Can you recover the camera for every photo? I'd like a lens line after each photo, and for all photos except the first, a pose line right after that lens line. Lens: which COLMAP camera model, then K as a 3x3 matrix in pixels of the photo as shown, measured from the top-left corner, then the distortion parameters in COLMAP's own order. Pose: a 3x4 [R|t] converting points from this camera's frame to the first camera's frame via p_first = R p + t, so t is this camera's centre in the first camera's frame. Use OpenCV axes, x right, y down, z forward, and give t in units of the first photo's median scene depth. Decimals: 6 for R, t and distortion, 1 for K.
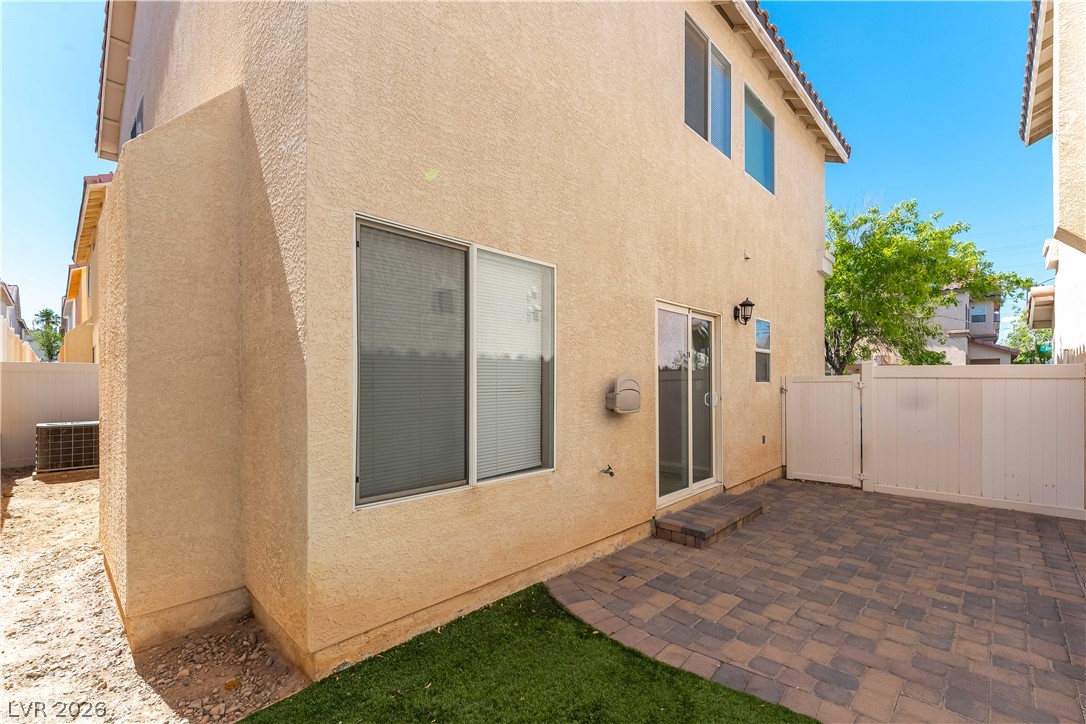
lens RADIAL K [[469.5, 0, 547.7], [0, 469.5, 360.1], [0, 0, 1]] dist [-0.000317, -0.000157]
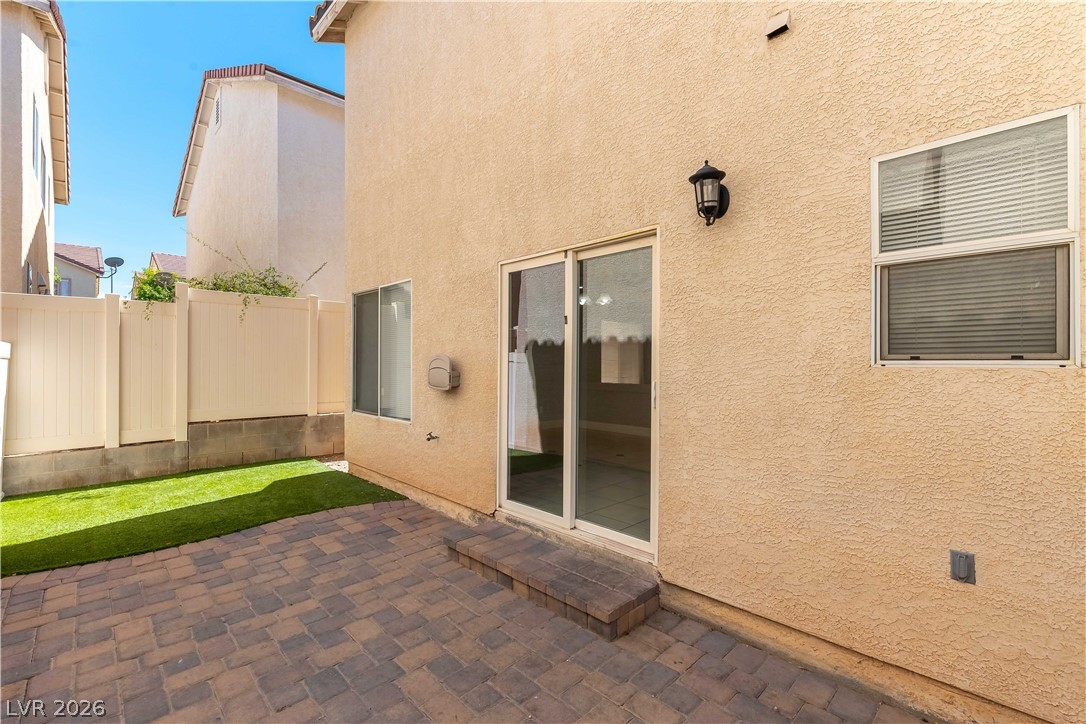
lens RADIAL K [[469.5, 0, 547.7], [0, 469.5, 360.1], [0, 0, 1]] dist [-0.000317, -0.000157]
pose [[-0.028248, -0.009718, -0.999554, 1.457350], [0.046236, 0.998870, -0.011018, 0.073779], [0.998531, -0.046527, -0.027767, 1.498441]]
